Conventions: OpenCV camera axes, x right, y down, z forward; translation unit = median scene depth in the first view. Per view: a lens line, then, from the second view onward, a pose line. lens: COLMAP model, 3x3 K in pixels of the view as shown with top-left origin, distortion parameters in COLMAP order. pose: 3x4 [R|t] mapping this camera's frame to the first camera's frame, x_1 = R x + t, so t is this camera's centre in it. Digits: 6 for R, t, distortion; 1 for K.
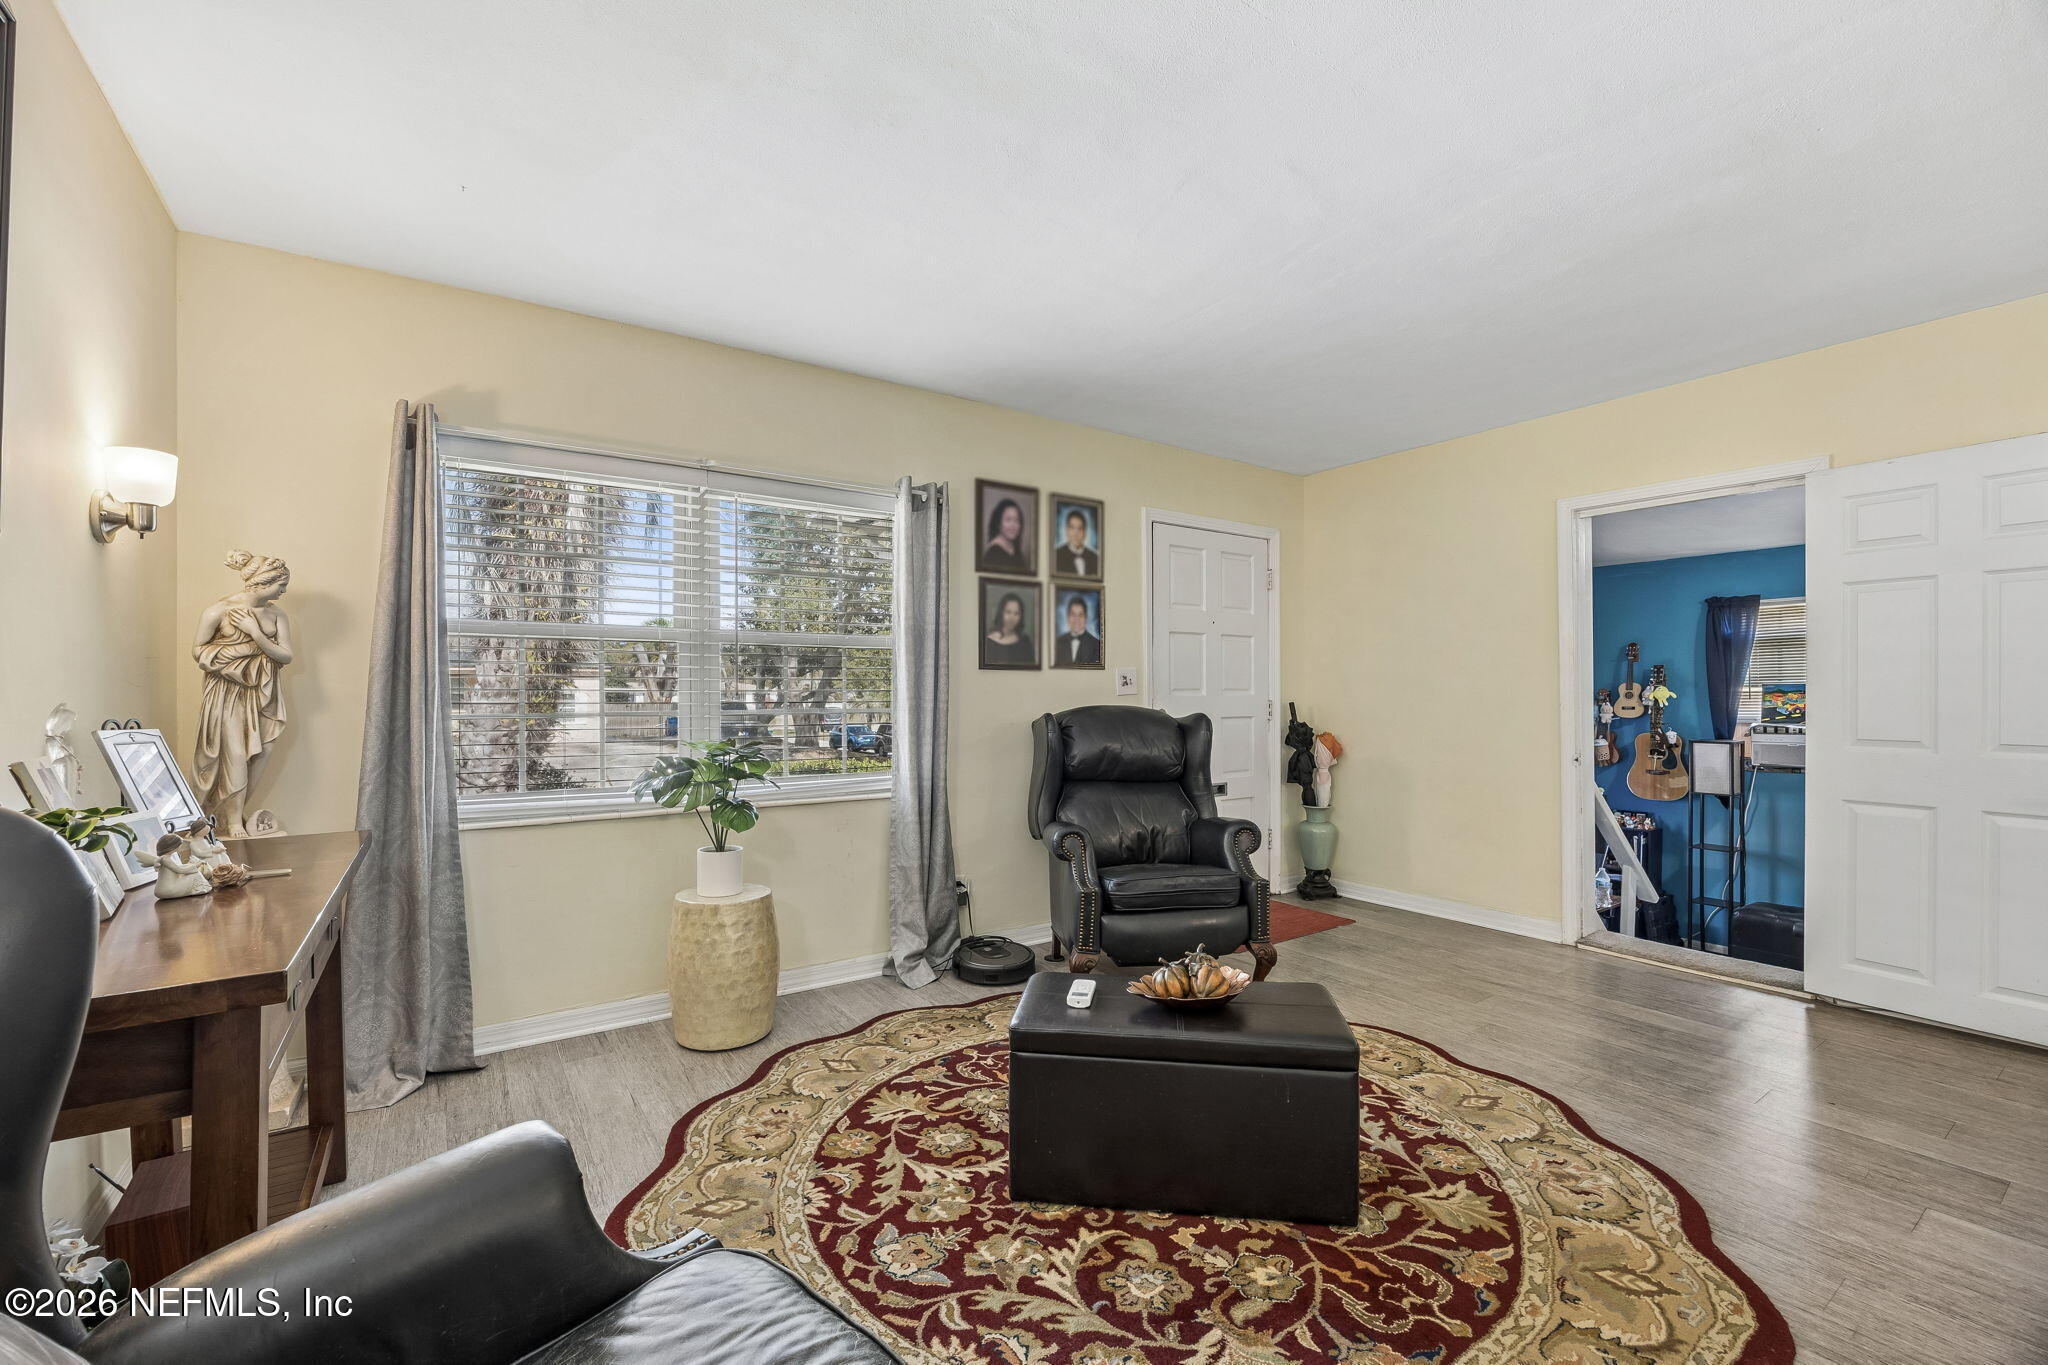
lens RADIAL K [[850.2, 0, 1021.8], [0, 850.2, 693.7], [0, 0, 1]] dist [-0.013520, -0.000297]
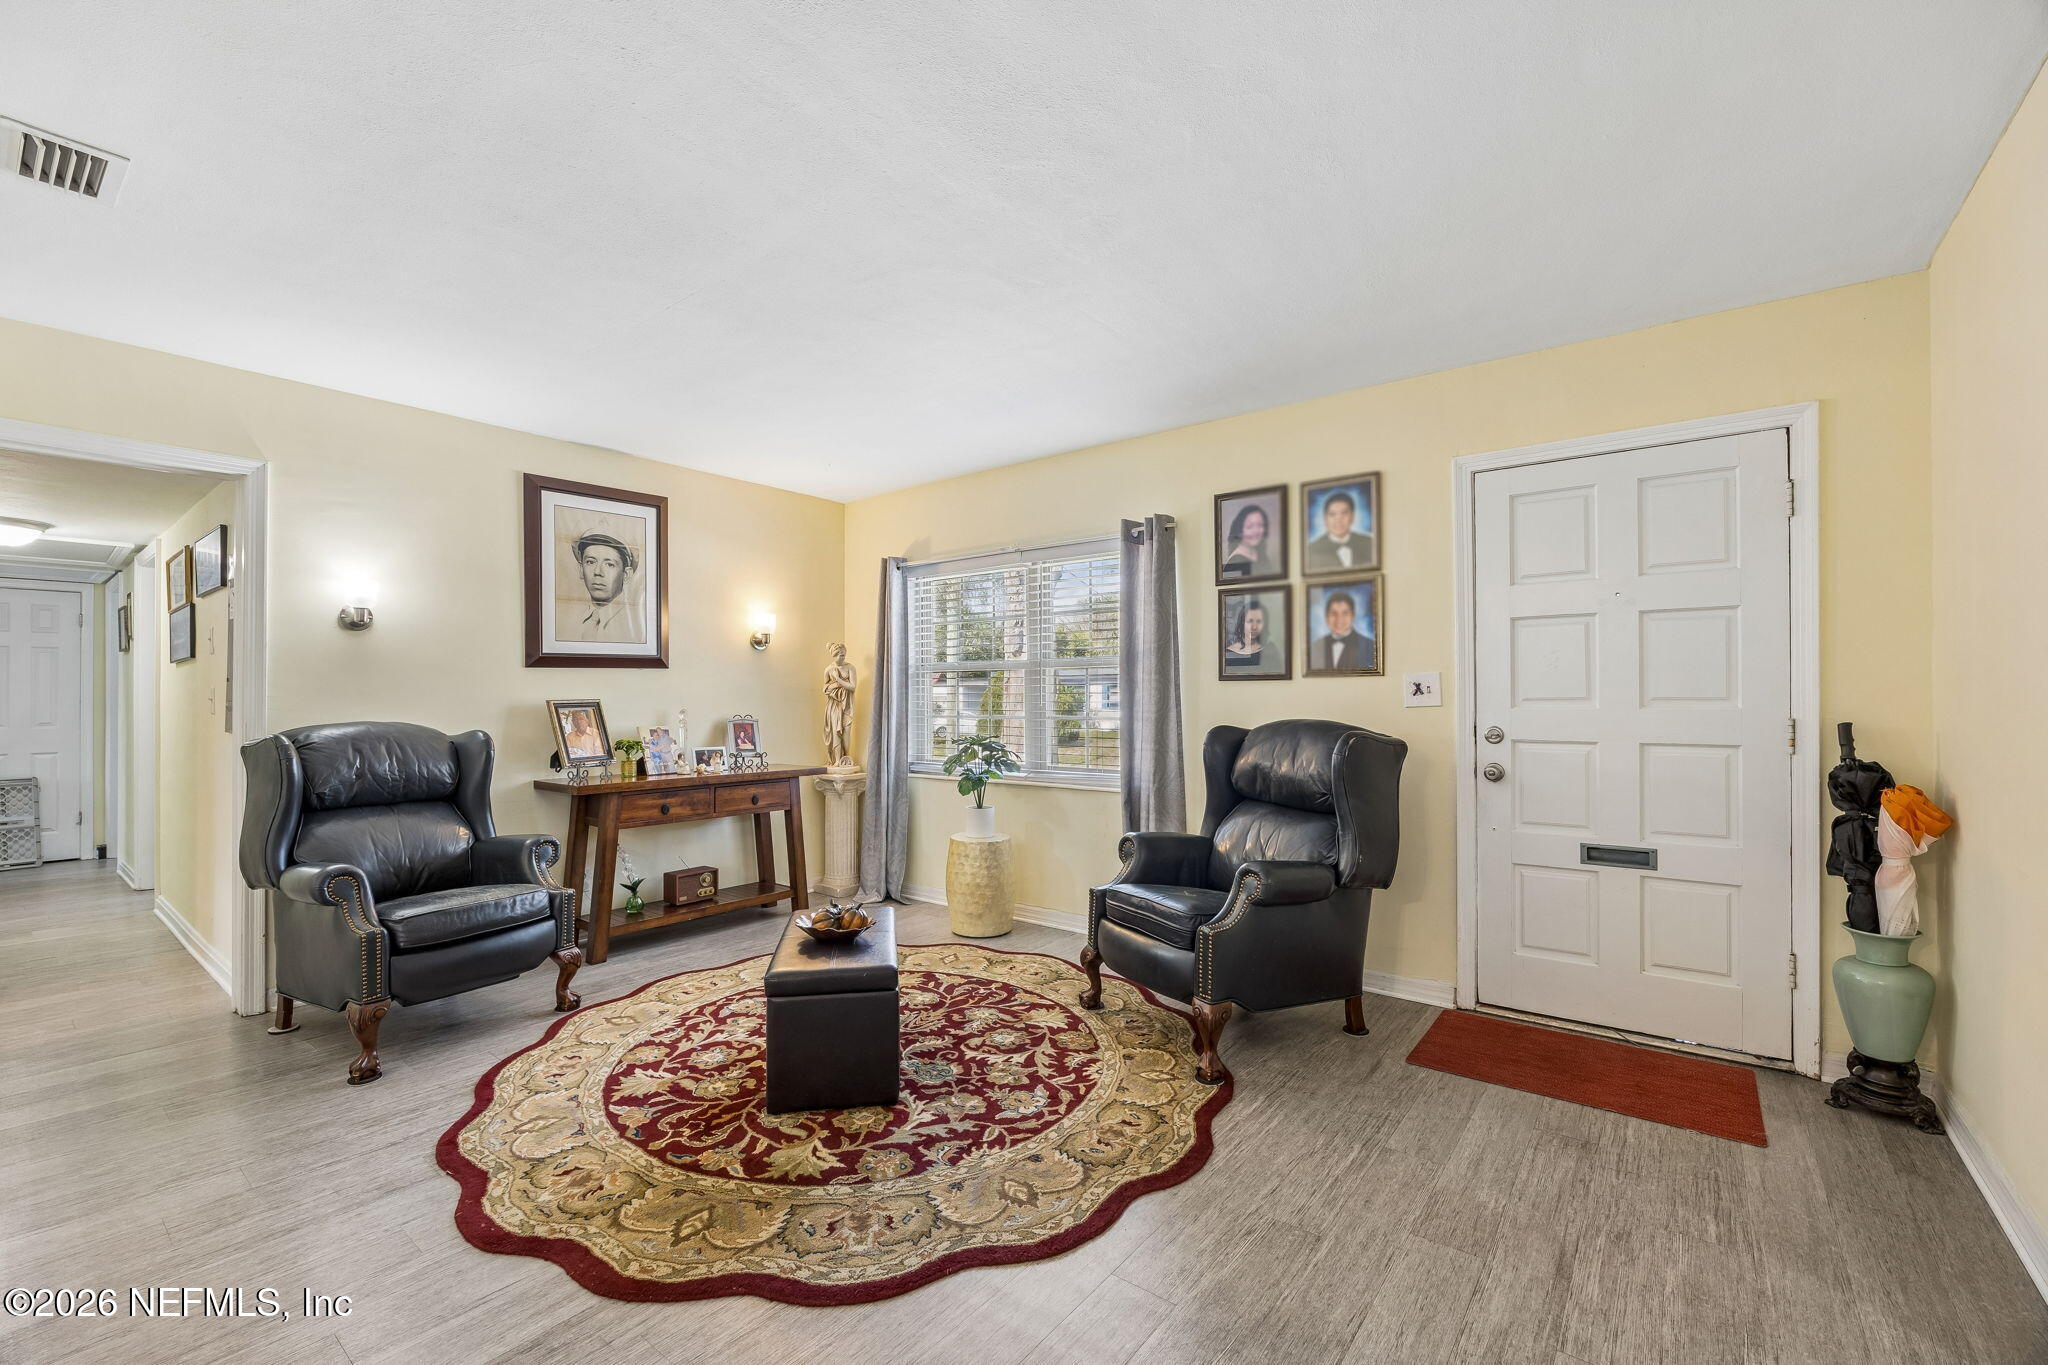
lens RADIAL K [[850.2, 0, 1021.8], [0, 850.2, 693.7], [0, 0, 1]] dist [-0.013520, -0.000297]
pose [[0.301166, -0.003795, -0.953564, 1.228063], [0.005913, 0.999980, -0.002113, -0.018490], [0.953553, -0.005002, 0.301183, 0.673037]]
